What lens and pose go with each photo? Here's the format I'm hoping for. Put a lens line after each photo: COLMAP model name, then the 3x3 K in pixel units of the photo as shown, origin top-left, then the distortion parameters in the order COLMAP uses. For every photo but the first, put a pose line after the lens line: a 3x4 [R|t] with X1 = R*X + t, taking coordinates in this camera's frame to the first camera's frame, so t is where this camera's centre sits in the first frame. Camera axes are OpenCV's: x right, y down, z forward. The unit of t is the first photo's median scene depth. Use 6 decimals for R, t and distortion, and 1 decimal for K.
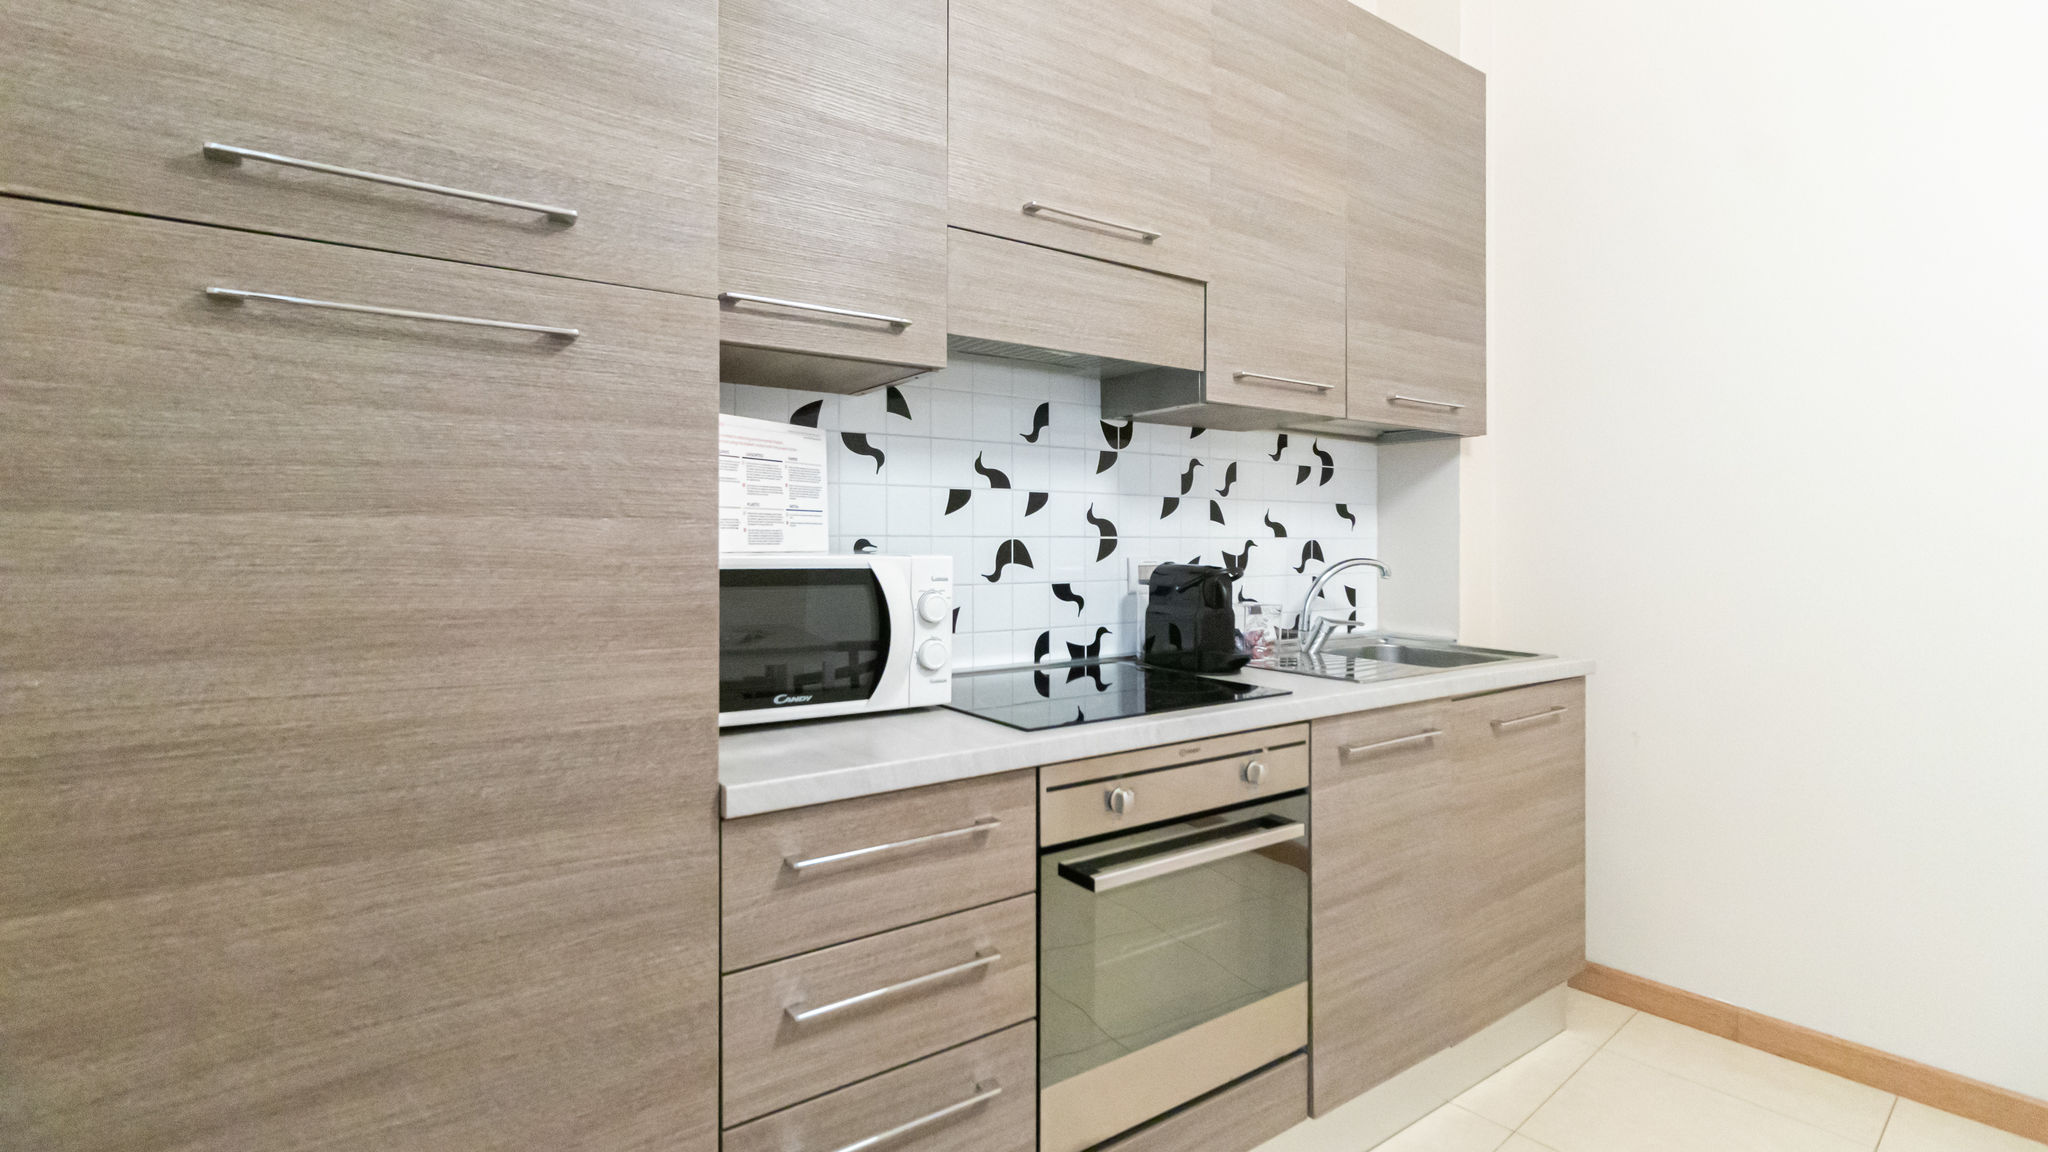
lens RADIAL K [[945.0, 0, 1029.5], [0, 945.0, 539.4], [0, 0, 1]] dist [0.006365, 0.000491]
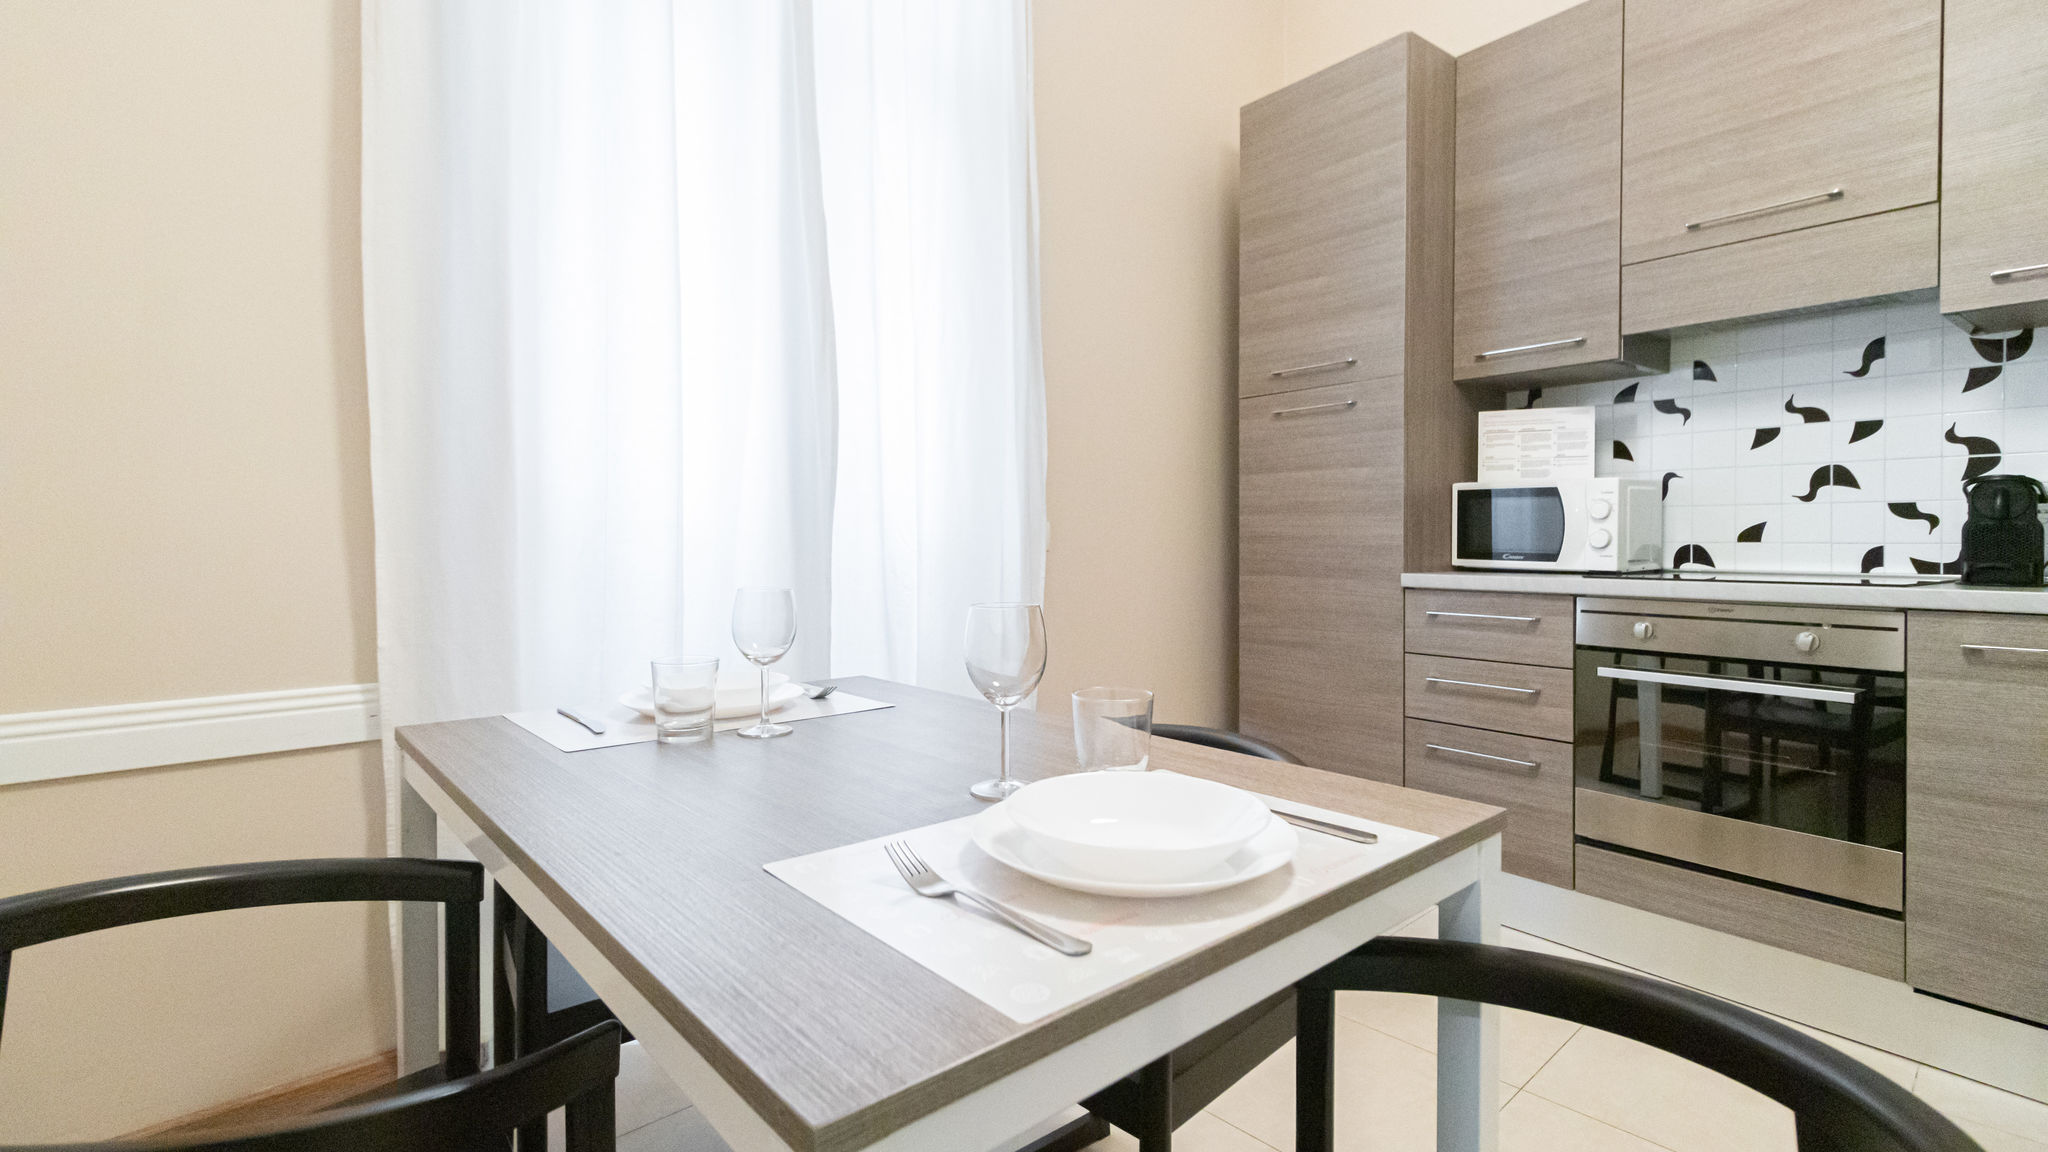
lens RADIAL K [[945.0, 0, 1029.5], [0, 945.0, 539.4], [0, 0, 1]] dist [0.006365, 0.000491]
pose [[0.029530, -0.000851, -0.999564, 1.295980], [-0.001527, 0.999998, -0.000897, 0.109305], [0.999563, 0.001553, 0.029528, -0.021119]]
